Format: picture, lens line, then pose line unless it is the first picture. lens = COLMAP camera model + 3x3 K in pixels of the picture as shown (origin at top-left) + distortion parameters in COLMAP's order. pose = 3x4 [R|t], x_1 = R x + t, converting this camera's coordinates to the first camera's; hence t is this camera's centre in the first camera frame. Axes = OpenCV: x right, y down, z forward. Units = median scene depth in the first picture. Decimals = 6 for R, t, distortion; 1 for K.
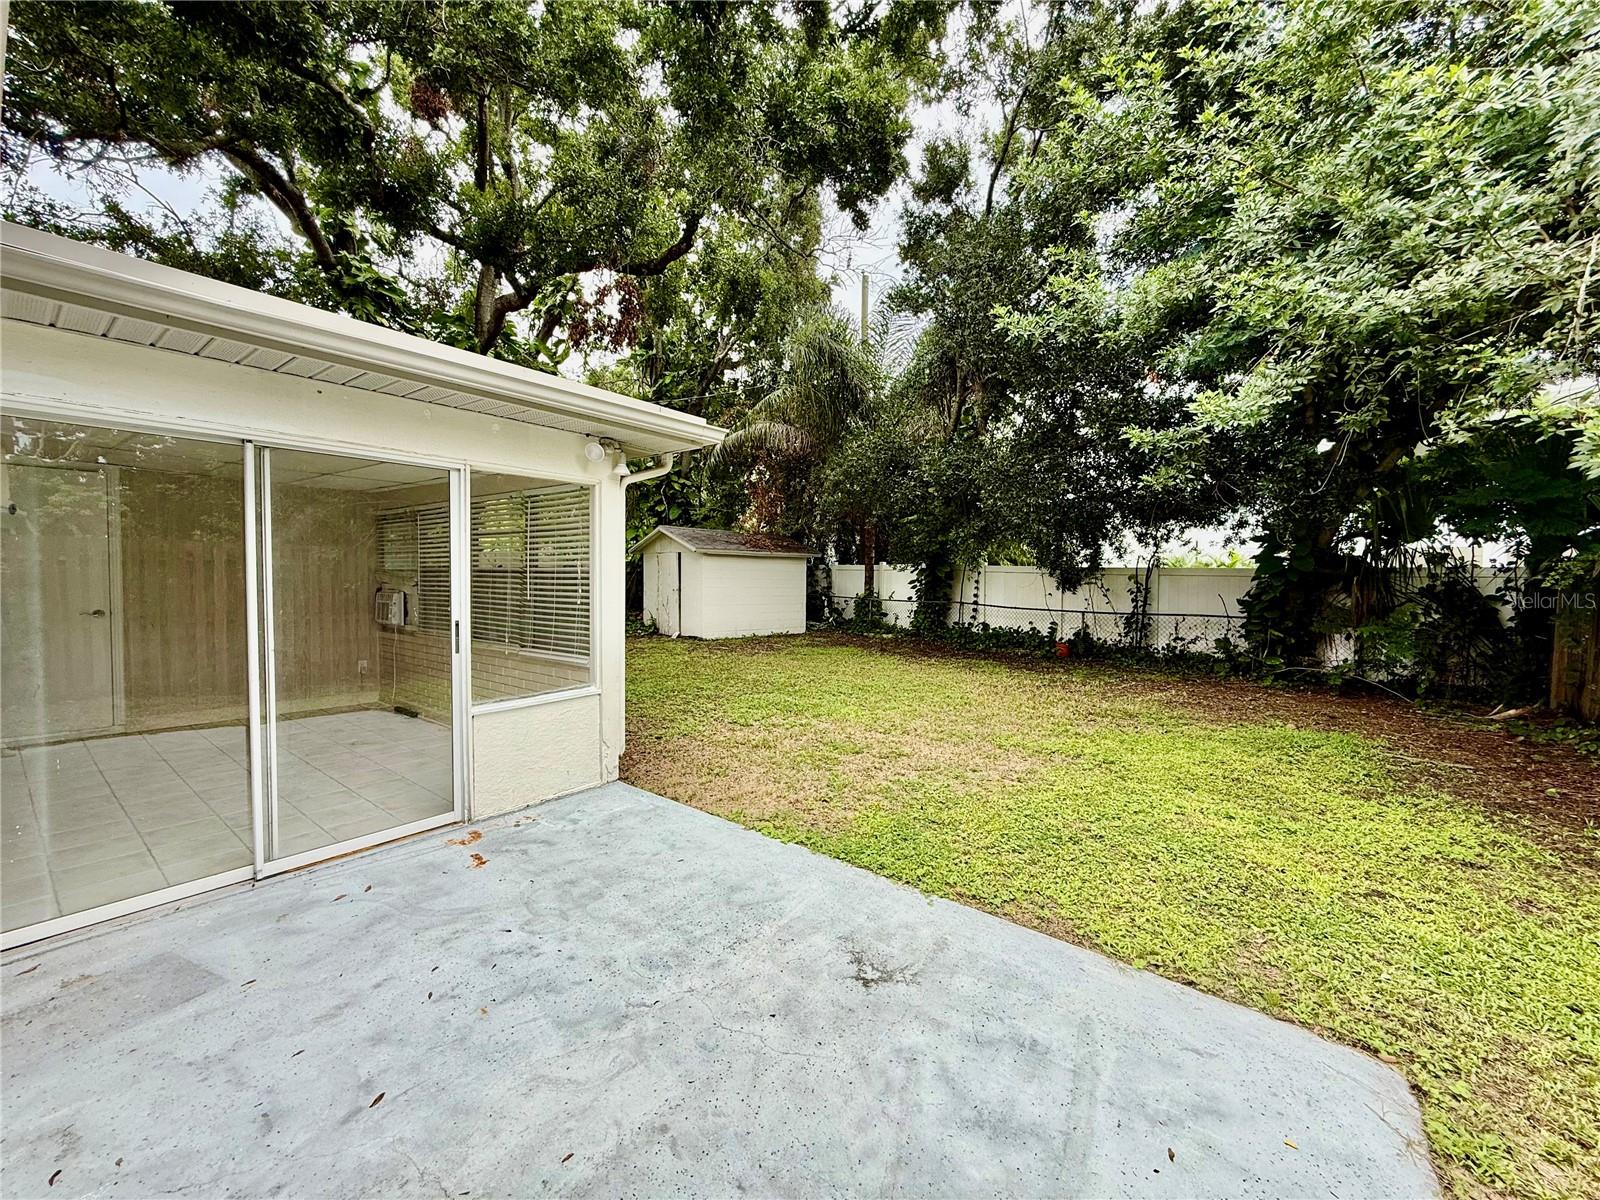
lens RADIAL K [[640.1, 0, 797.2], [0, 640.1, 600.5], [0, 0, 1]] dist [0.000487, 0.000030]
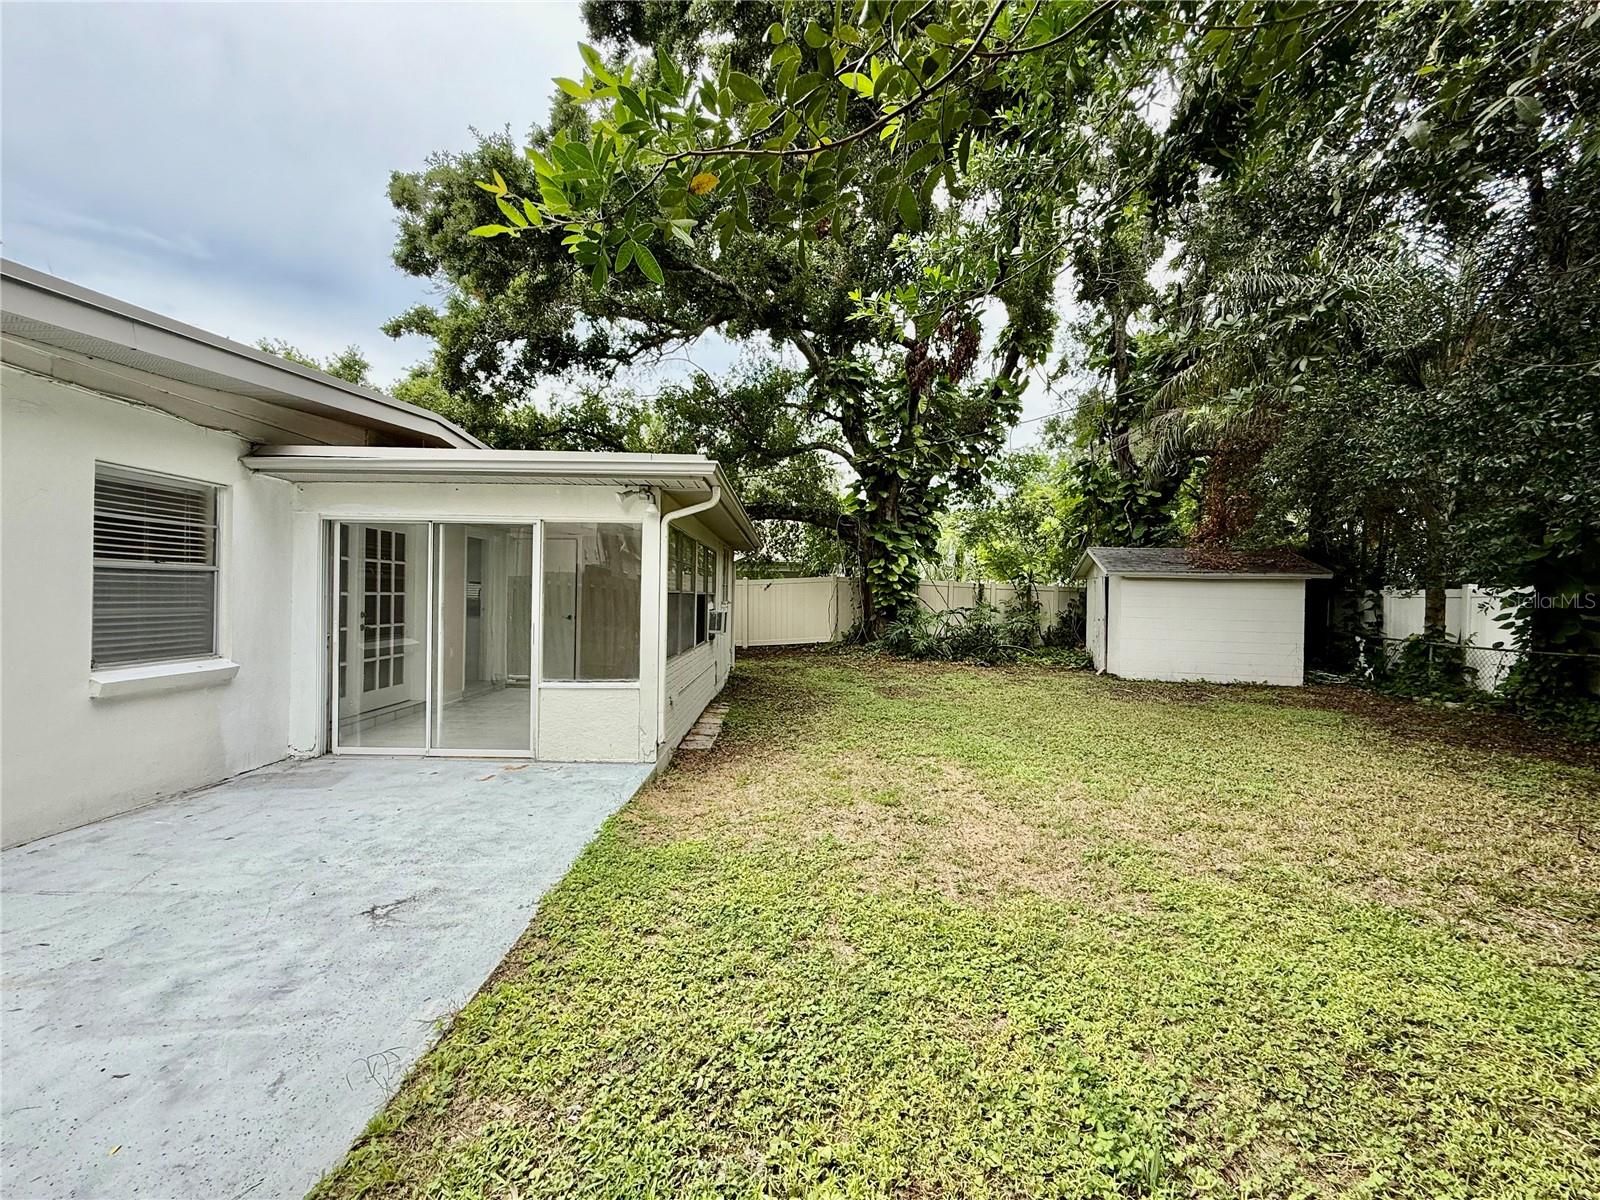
lens RADIAL K [[640.1, 0, 796.1], [0, 640.1, 598.1], [0, 0, 1]] dist [0.000487, 0.000030]
pose [[0.613628, 0.002222, -0.789592, 0.259839], [-0.041913, 0.998678, -0.029763, -0.002036], [0.788482, 0.051357, 0.612910, 0.139375]]
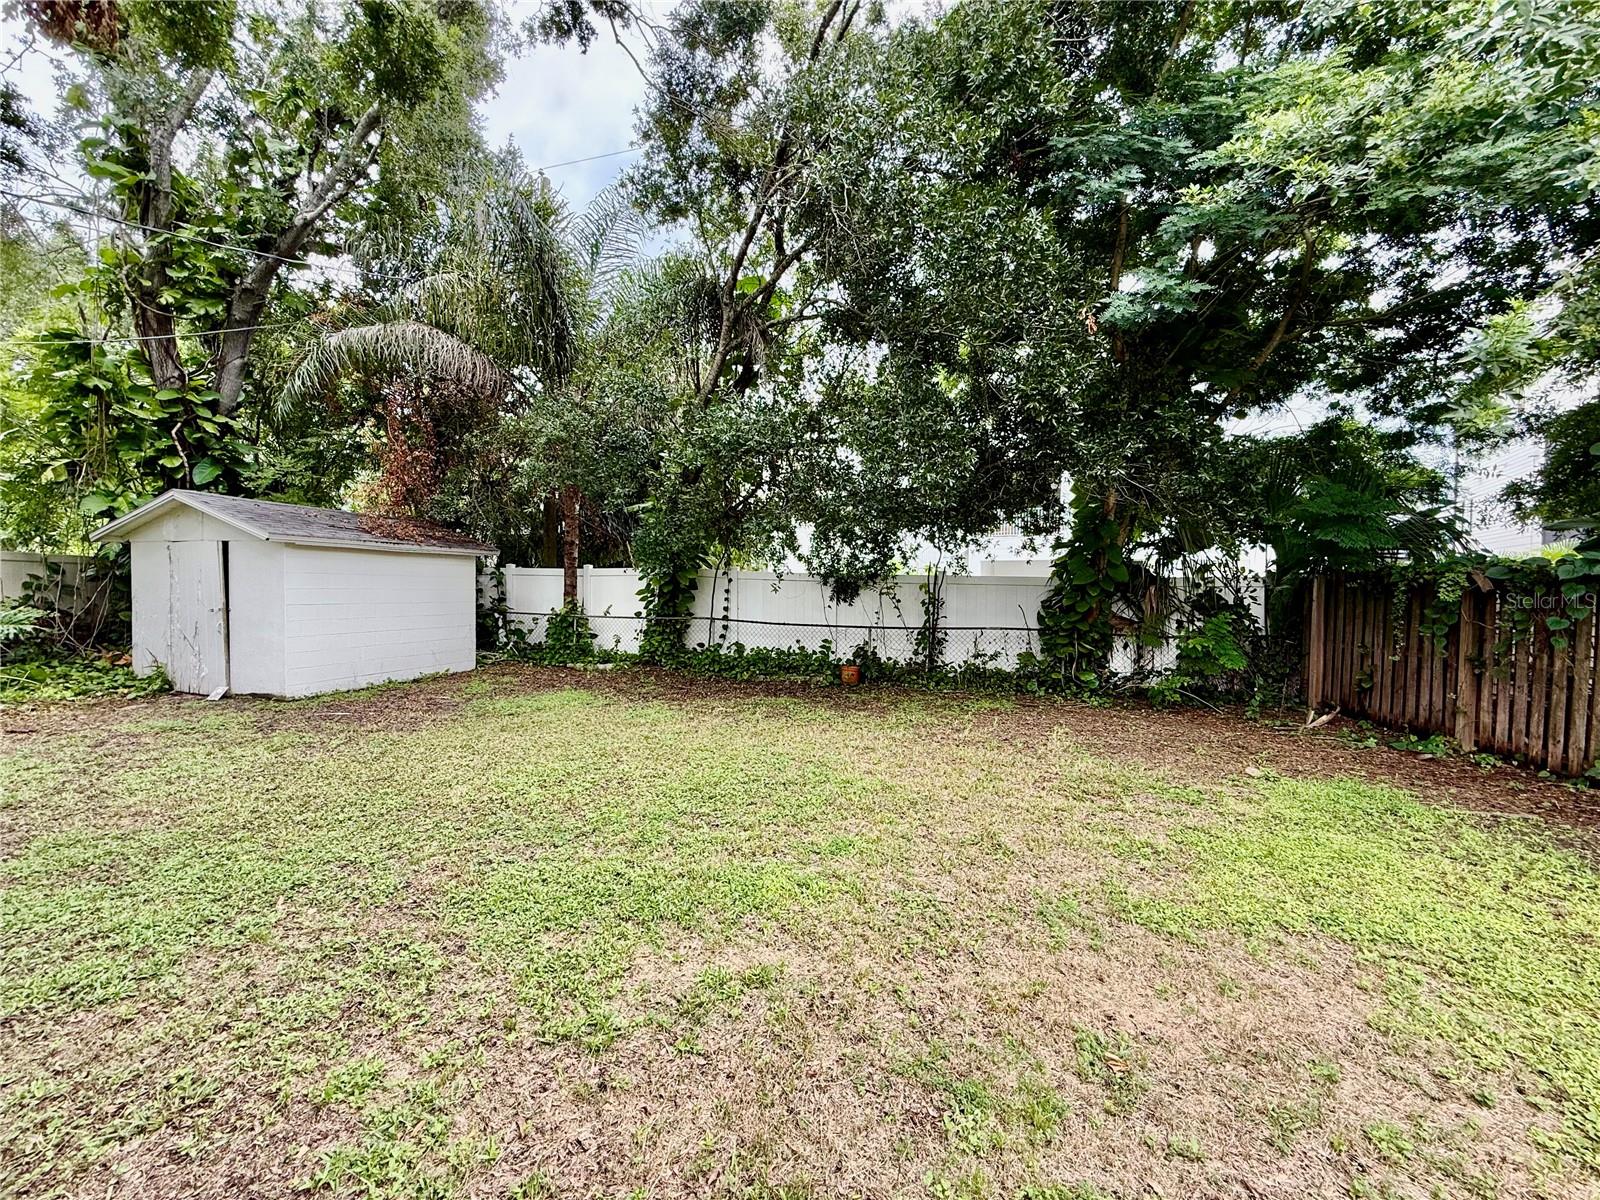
lens RADIAL K [[640.1, 0, 799.5], [0, 640.1, 600.3], [0, 0, 1]] dist [0.000487, 0.000030]
pose [[0.837421, -0.014444, 0.546367, -0.077312], [0.019362, 0.999807, -0.003244, -0.014173], [-0.546215, 0.013296, 0.837540, 0.294020]]
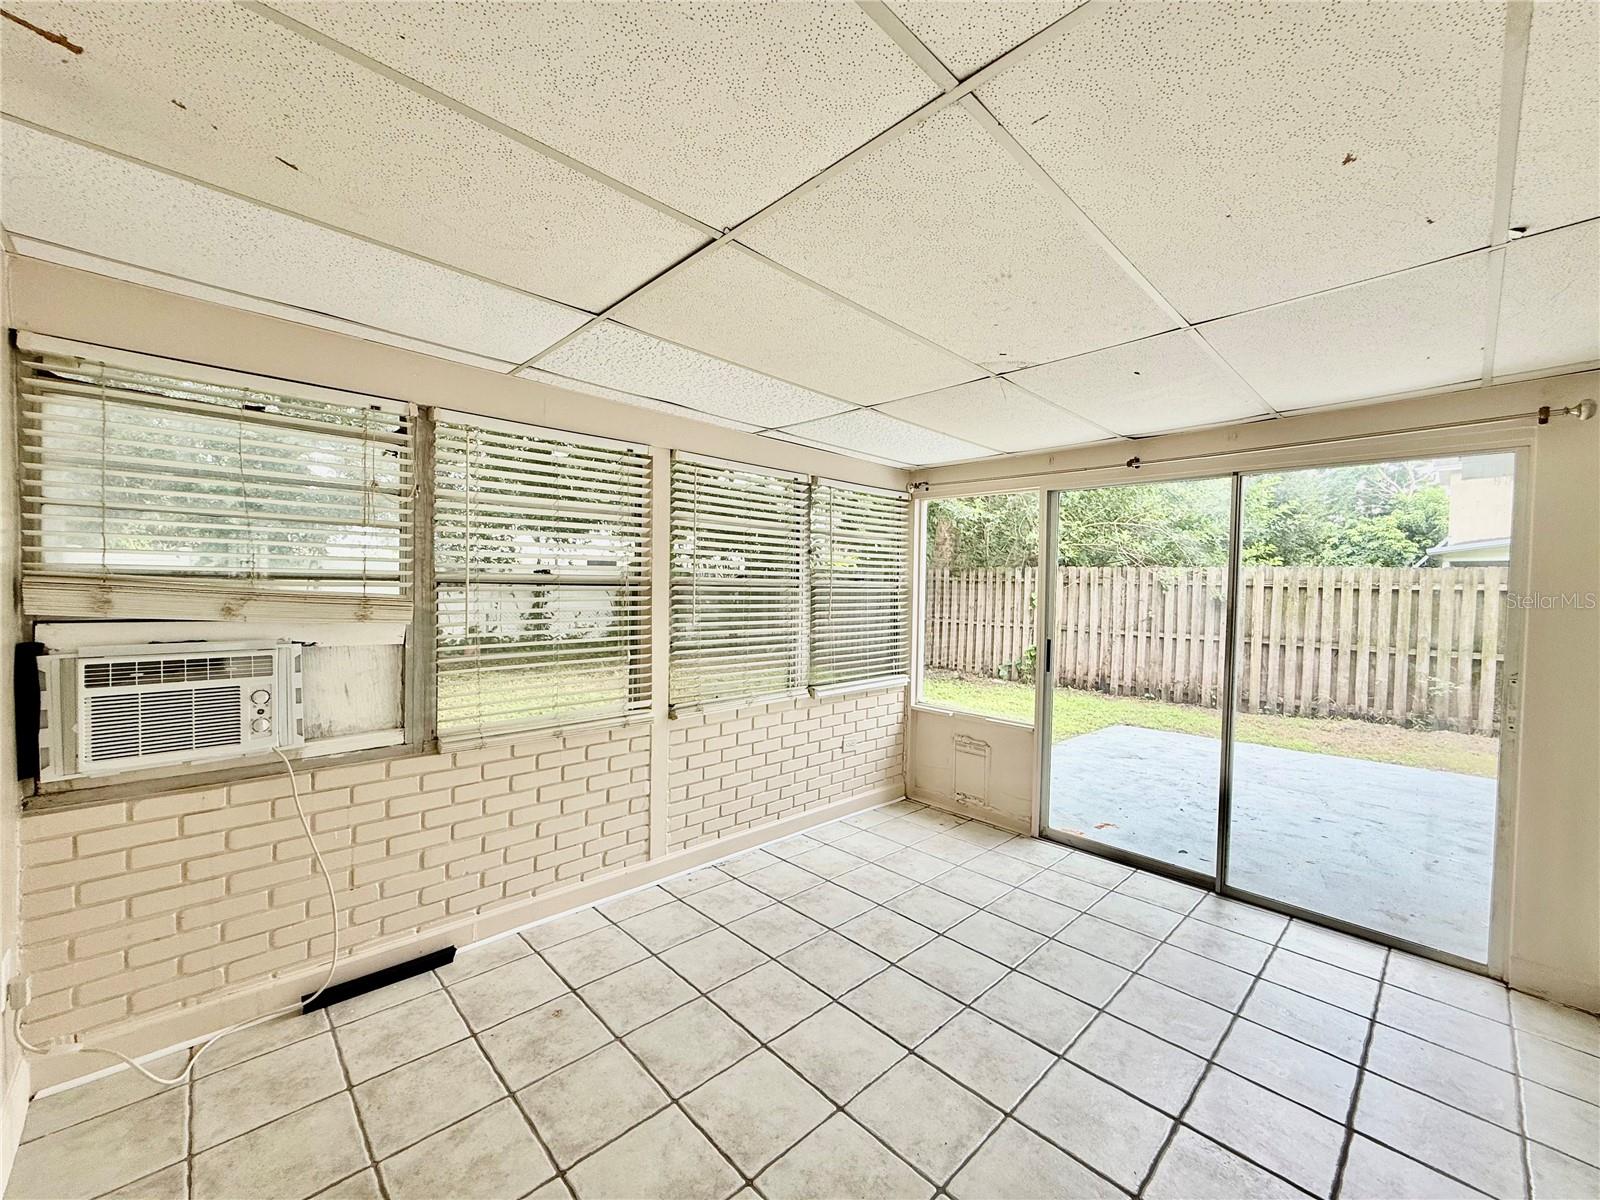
lens RADIAL K [[640.1, 0, 790.3], [0, 640.1, 603.4], [0, 0, 1]] dist [0.000487, 0.000030]
pose [[0.158060, -0.041545, 0.986555, -0.404482], [0.023165, 0.998996, 0.038358, -0.019925], [-0.987158, 0.016791, 0.158863, 0.313187]]
